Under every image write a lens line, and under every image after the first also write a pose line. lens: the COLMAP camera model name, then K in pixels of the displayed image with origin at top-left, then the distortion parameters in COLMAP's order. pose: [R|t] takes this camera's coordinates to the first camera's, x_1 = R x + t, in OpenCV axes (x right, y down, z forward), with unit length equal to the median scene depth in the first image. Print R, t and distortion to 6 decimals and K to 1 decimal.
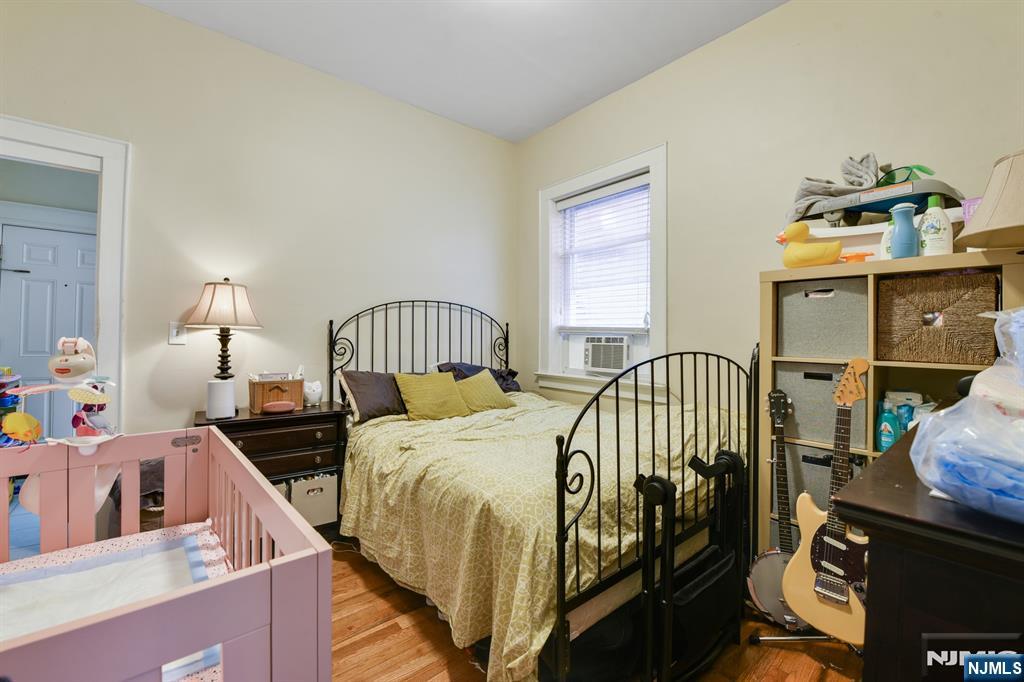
lens RADIAL K [[408.2, 0, 505.2], [0, 408.2, 334.8], [0, 0, 1]] dist [-0.018182, -0.002428]
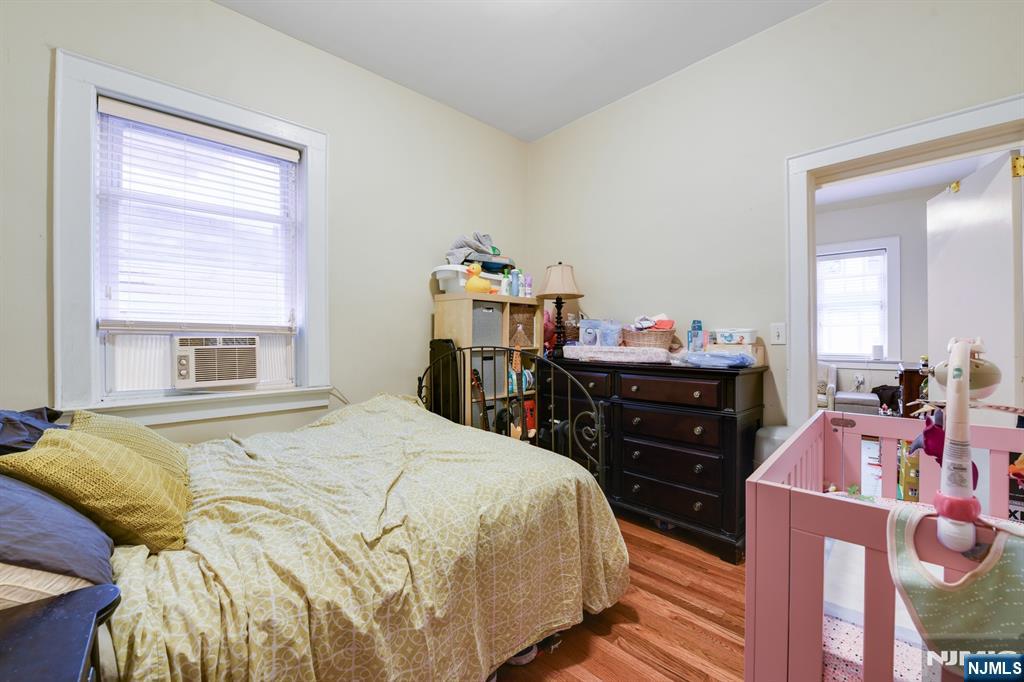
lens RADIAL K [[408.2, 0, 504.9], [0, 408.2, 337.4], [0, 0, 1]] dist [-0.018182, -0.002428]
pose [[-0.054339, -0.008131, 0.998489, -0.500586], [0.001834, 0.999964, 0.008243, 0.000317], [-0.998521, 0.002279, -0.054323, 0.534916]]
